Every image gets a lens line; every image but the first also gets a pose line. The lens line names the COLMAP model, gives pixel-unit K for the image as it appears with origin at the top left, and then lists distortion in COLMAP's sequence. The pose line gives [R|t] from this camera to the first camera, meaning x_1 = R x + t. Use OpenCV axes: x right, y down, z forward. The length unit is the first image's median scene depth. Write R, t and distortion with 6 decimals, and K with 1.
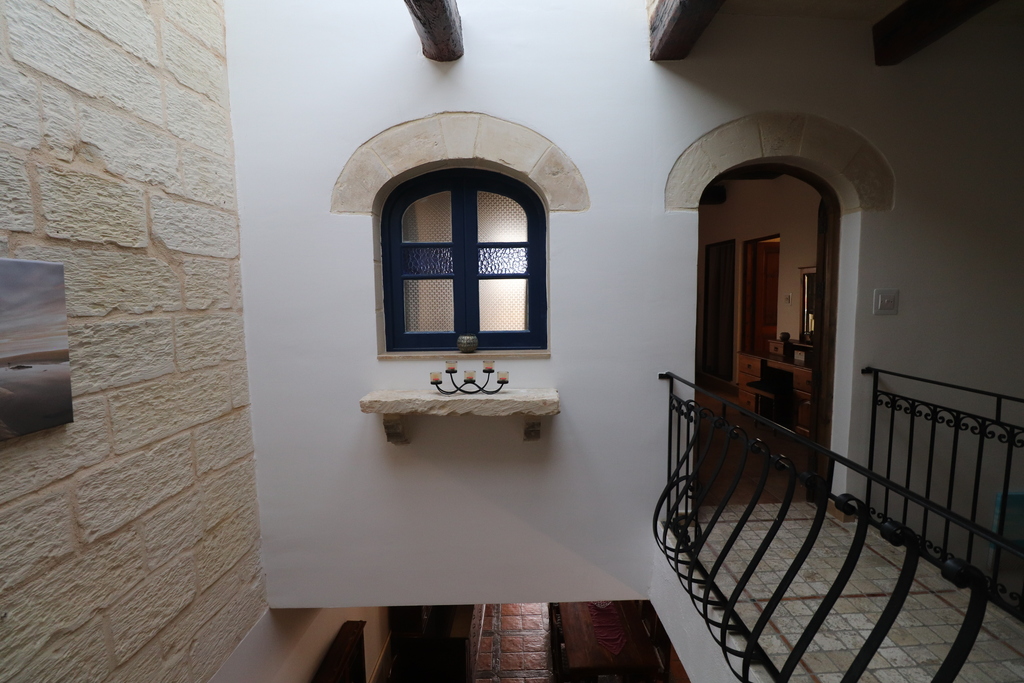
lens RADIAL K [[471.5, 0, 509.2], [0, 471.5, 341.4], [0, 0, 1]] dist [-0.001393, -0.001328]
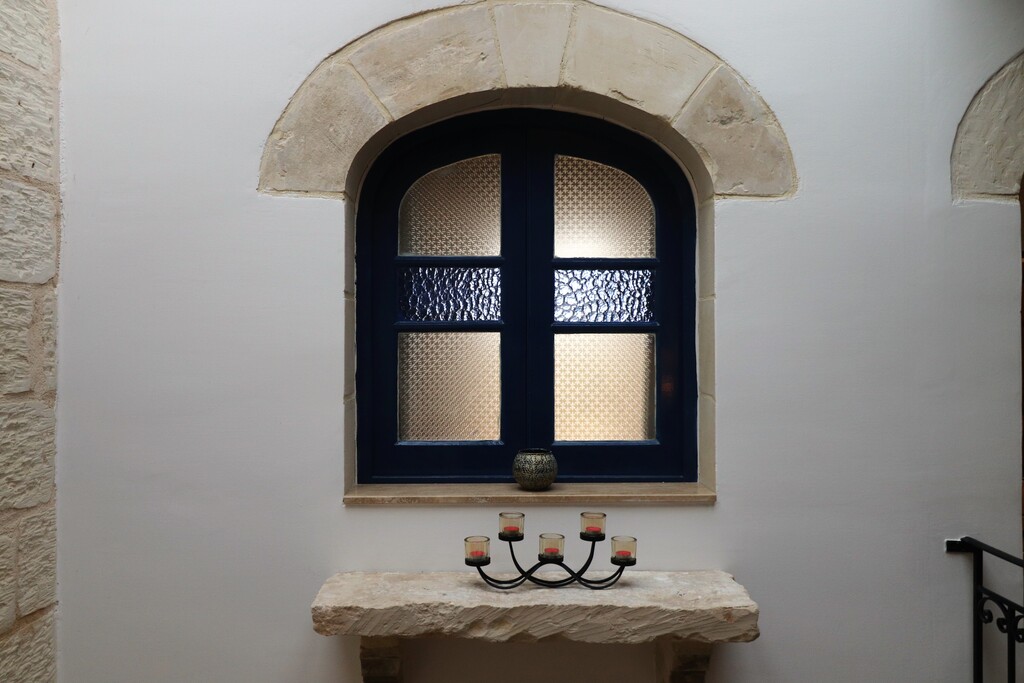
lens RADIAL K [[814.7, 0, 516.0], [0, 814.7, 343.0], [0, 0, 1]] dist [0.014945, -0.000553]
pose [[0.999789, 0.013244, 0.015729, -0.129137], [-0.011572, 0.994714, -0.102027, -0.040417], [-0.016998, 0.101823, 0.994657, 0.191987]]
